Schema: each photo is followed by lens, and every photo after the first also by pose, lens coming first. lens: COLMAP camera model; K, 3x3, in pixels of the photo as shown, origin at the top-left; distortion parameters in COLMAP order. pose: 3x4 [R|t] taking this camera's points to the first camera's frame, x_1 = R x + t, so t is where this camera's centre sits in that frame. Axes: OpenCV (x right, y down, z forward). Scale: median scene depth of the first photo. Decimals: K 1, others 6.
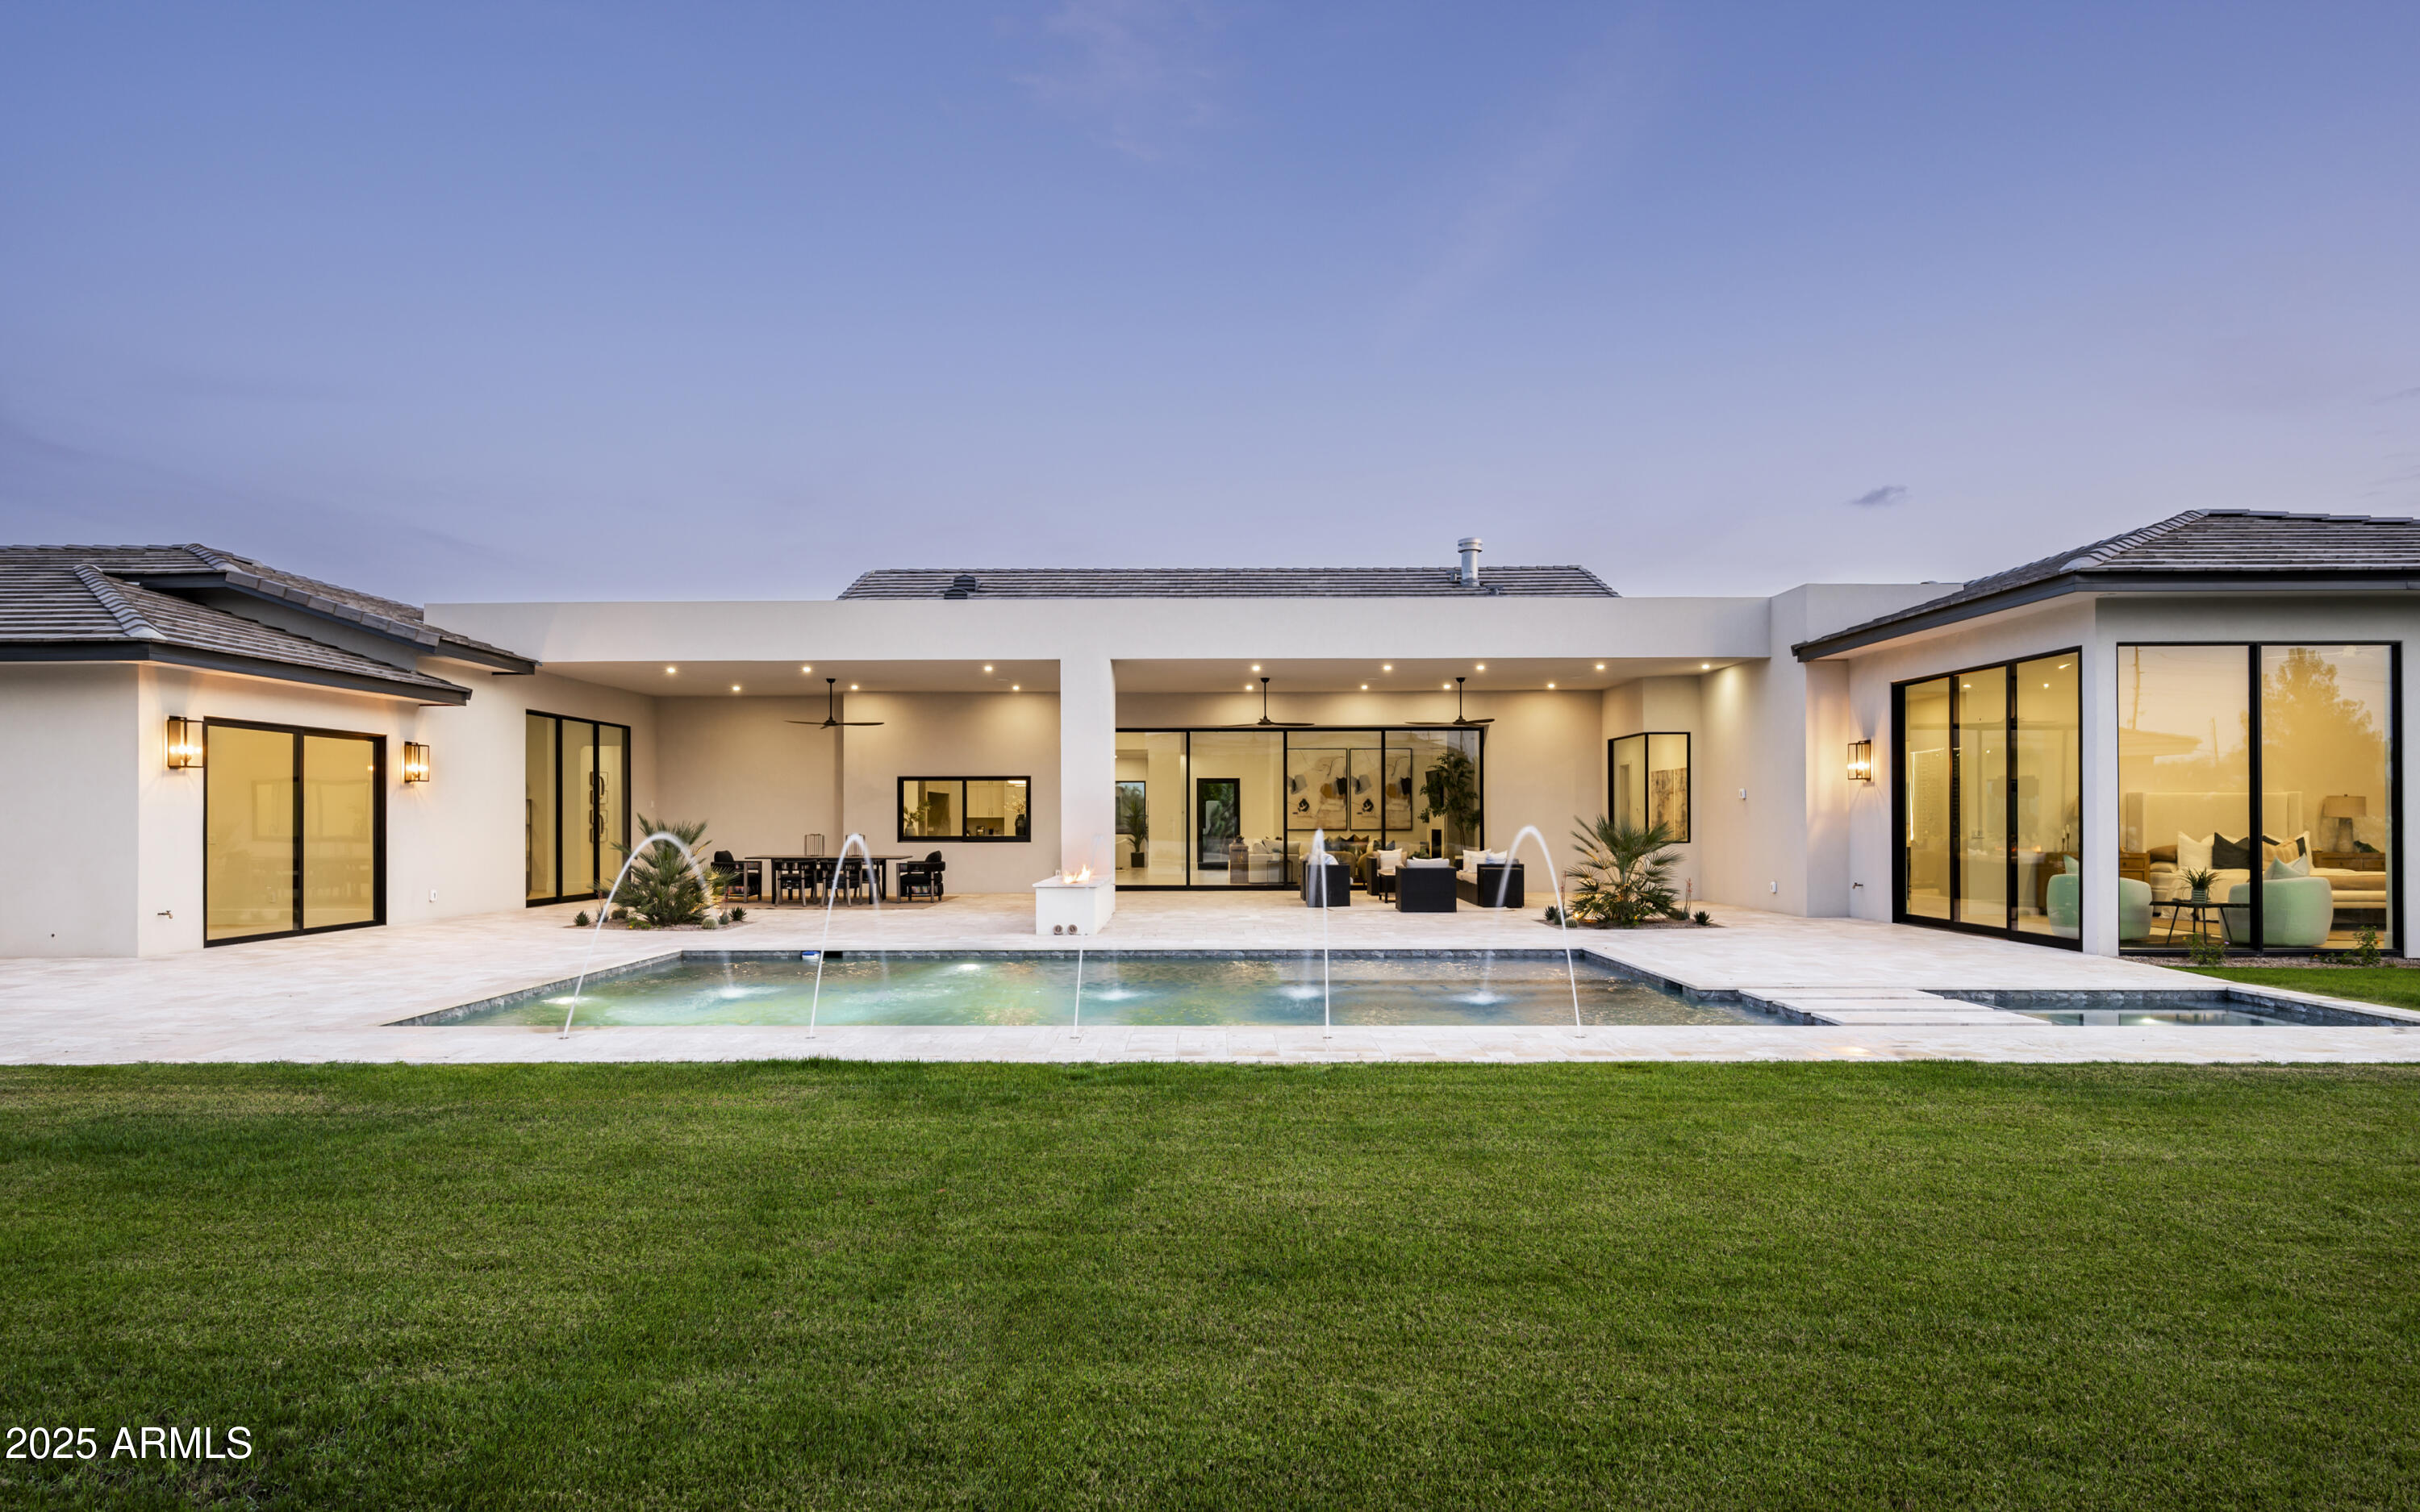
lens RADIAL K [[1310.0, 0, 1194.6], [0, 1310.0, 798.4], [0, 0, 1]] dist [0.004728, 0.001677]
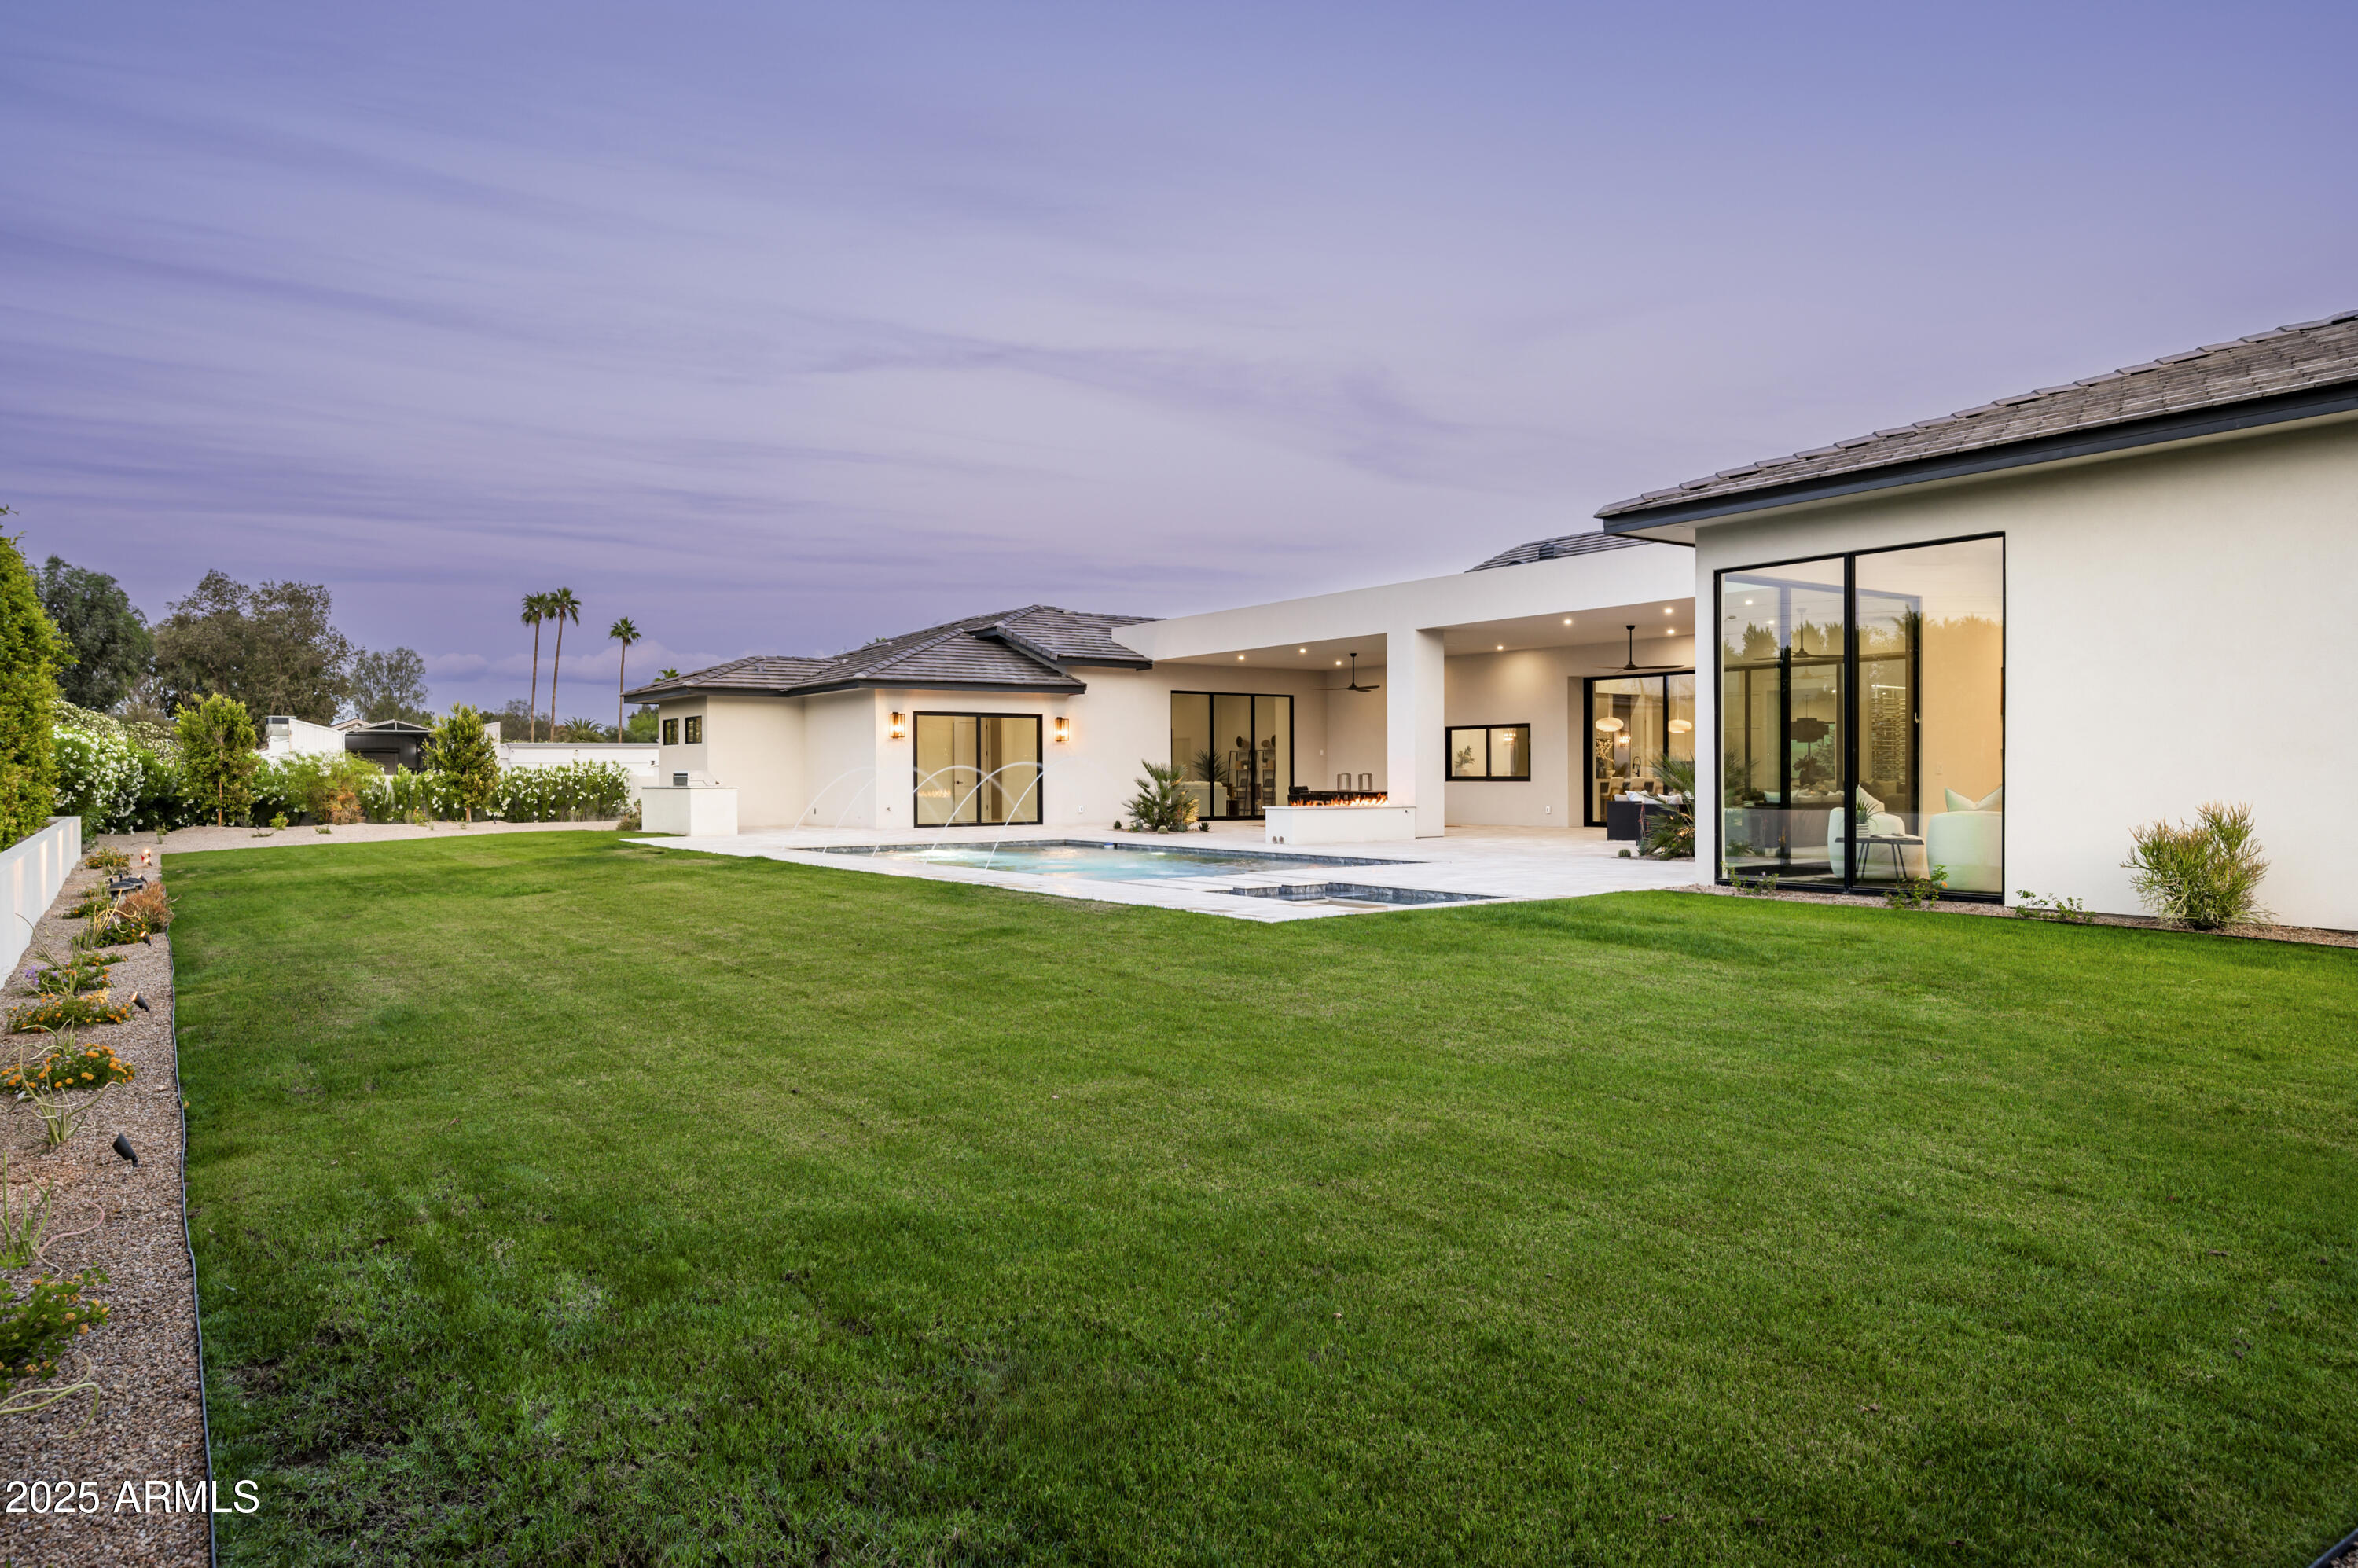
lens RADIAL K [[1486.4, 0, 1178.7], [0, 1486.4, 790.8], [0, 0, 1]] dist [-0.000897, 0.000090]
pose [[0.585677, 0.007300, -0.810512, 1.061904], [0.015327, 0.999681, 0.020079, 0.015648], [0.810400, -0.024183, 0.585378, 0.001486]]
